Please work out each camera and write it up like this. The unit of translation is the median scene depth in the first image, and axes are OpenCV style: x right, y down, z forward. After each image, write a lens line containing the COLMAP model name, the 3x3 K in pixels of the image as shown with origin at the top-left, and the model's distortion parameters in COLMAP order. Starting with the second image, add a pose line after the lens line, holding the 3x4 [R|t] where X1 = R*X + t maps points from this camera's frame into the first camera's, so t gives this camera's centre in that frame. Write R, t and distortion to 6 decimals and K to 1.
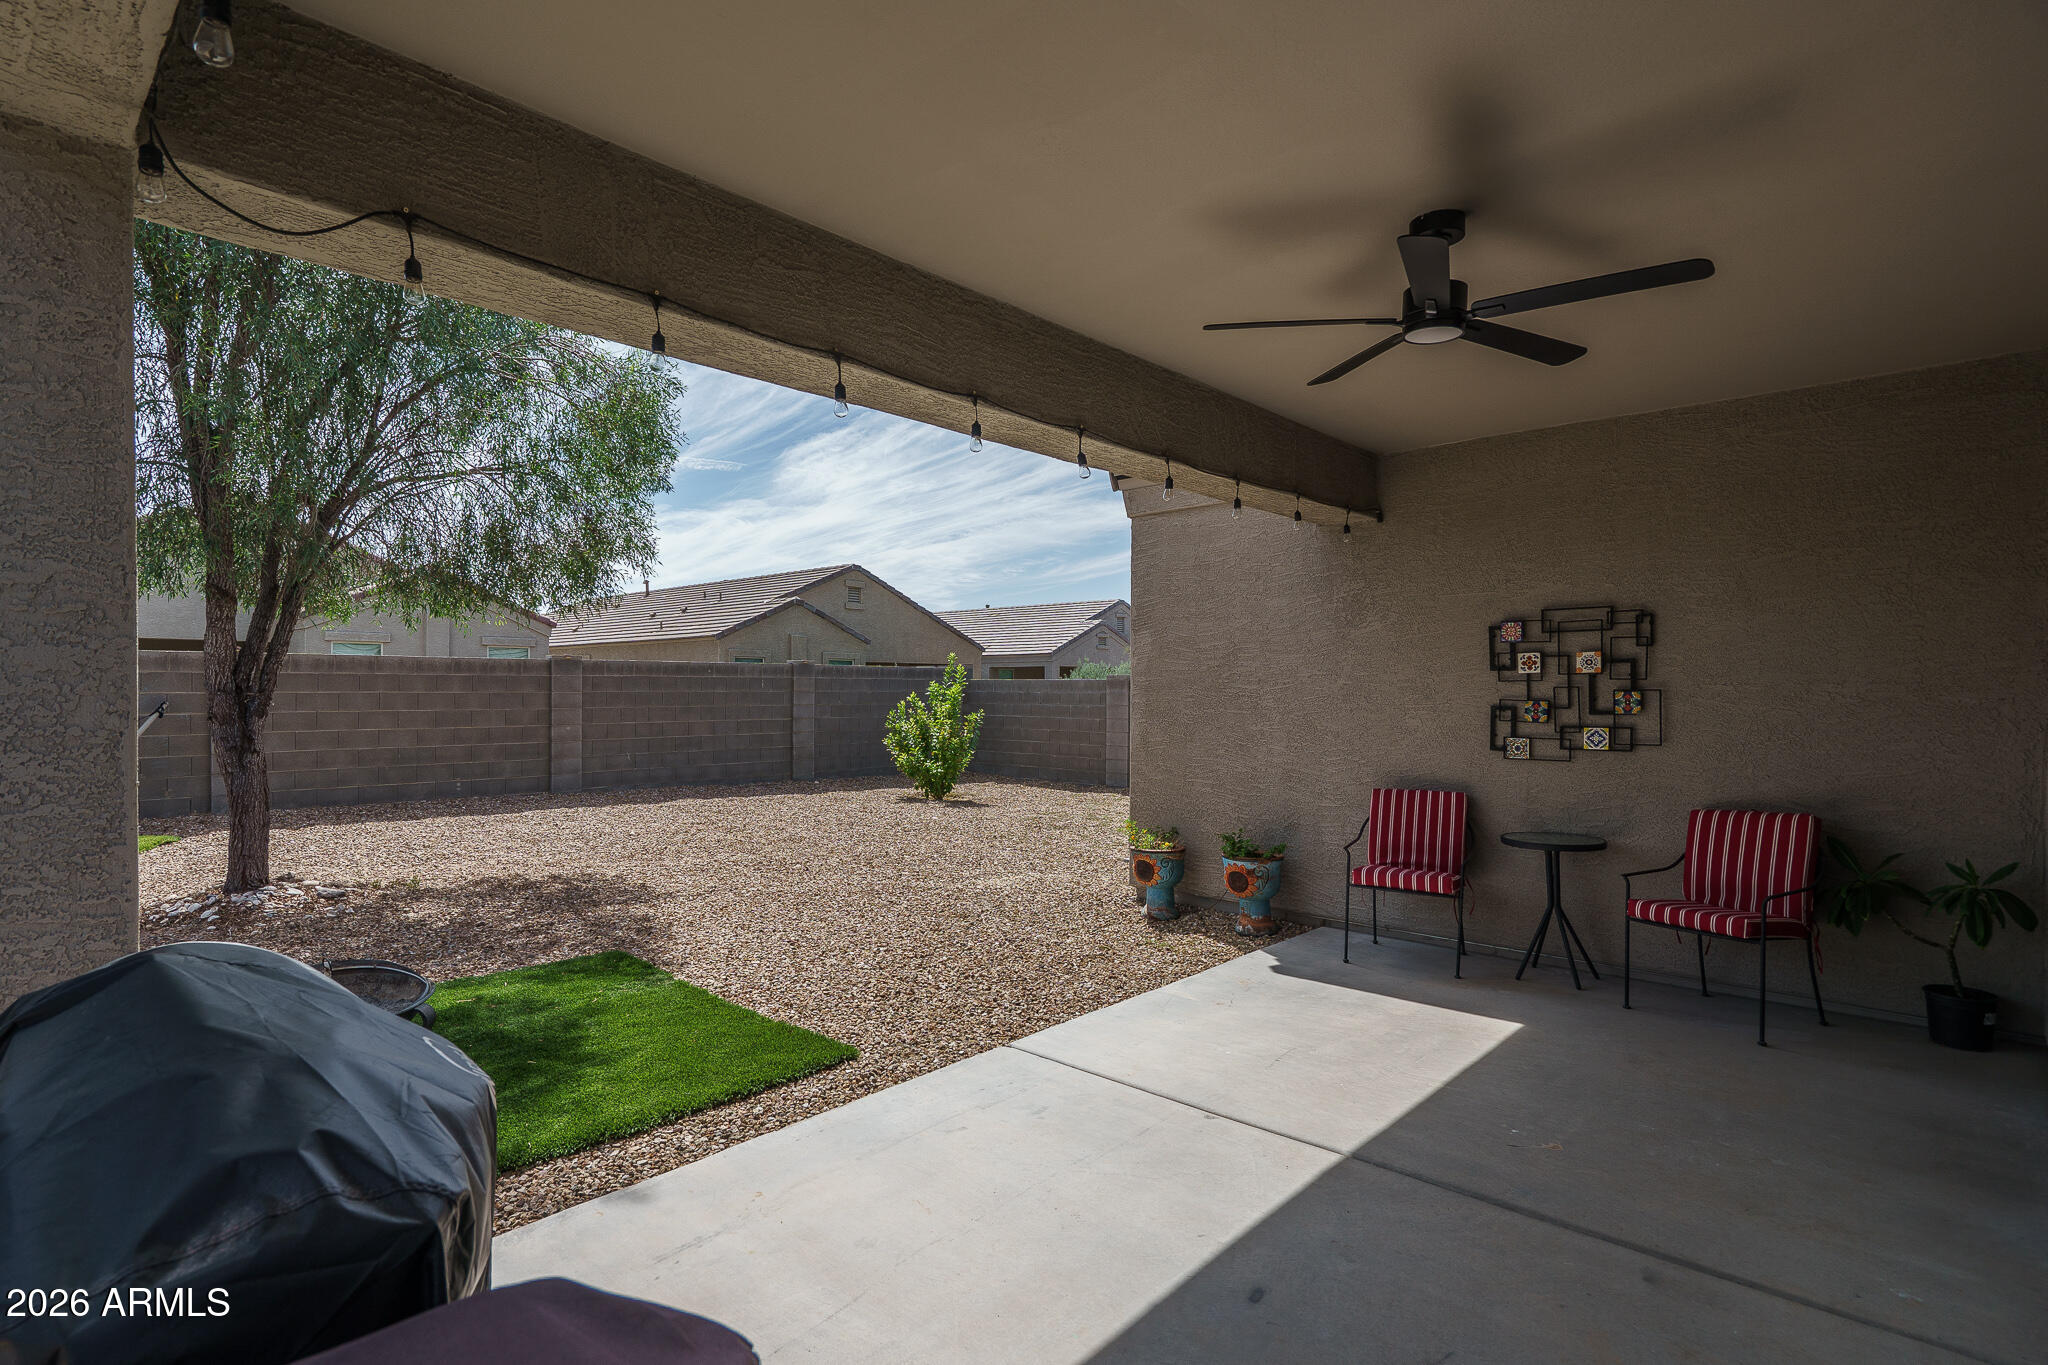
lens RADIAL K [[1011.0, 0, 945.5], [0, 1011.0, 685.2], [0, 0, 1]] dist [-0.014381, 0.000635]
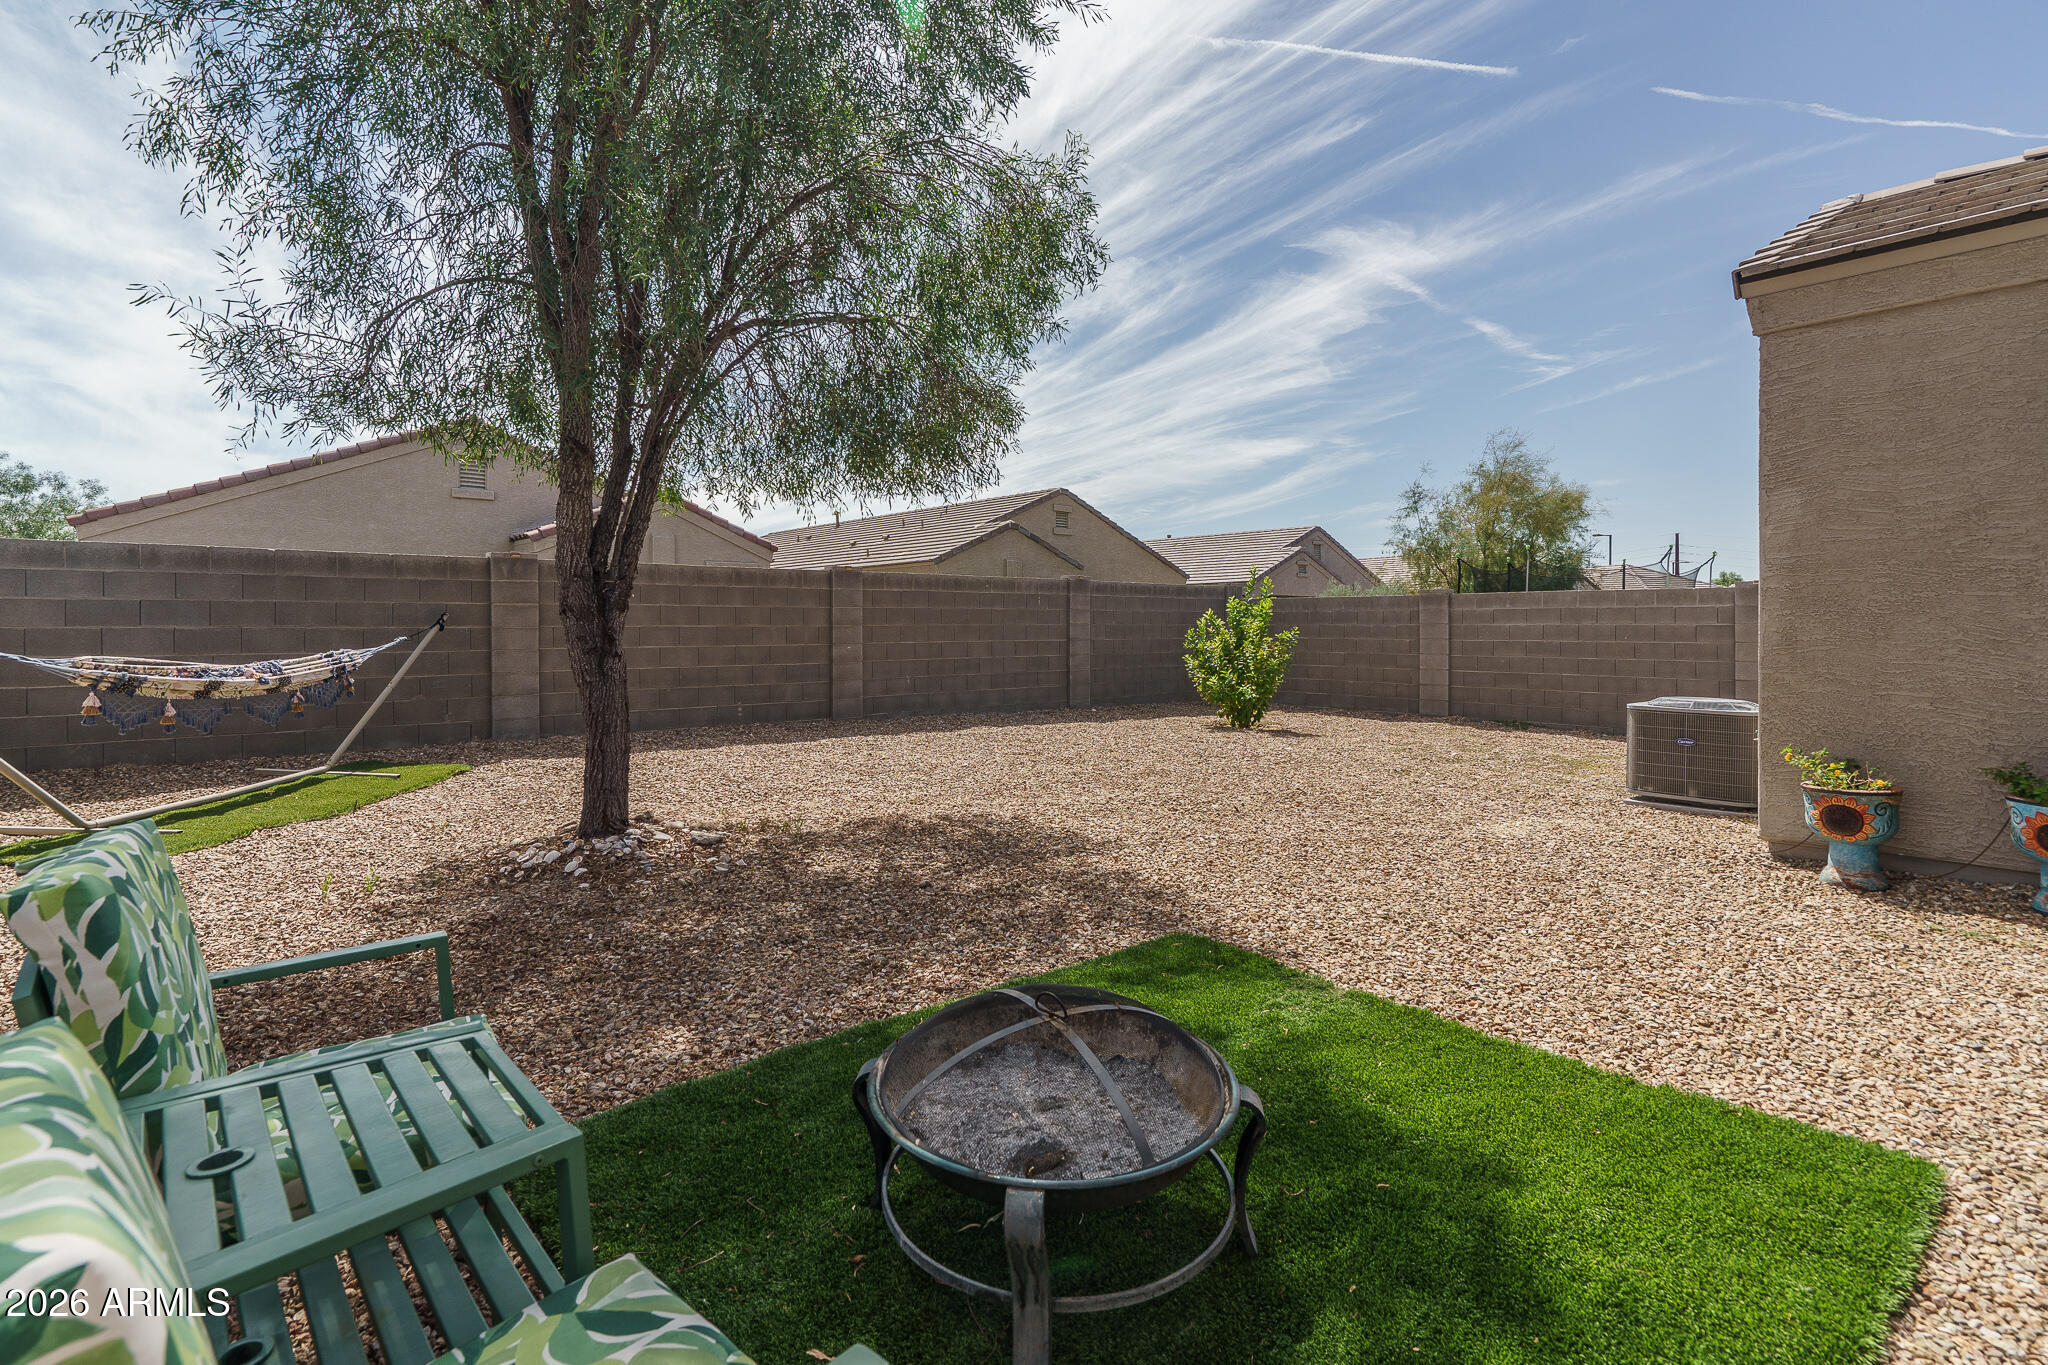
lens RADIAL K [[983.7, 0, 996.7], [0, 983.7, 631.8], [0, 0, 1]] dist [-0.006020, -0.000374]
pose [[0.996586, -0.004428, -0.082446, -0.171308], [0.005108, 0.999955, 0.008044, 0.022281], [0.082407, -0.008438, 0.996563, 0.137905]]
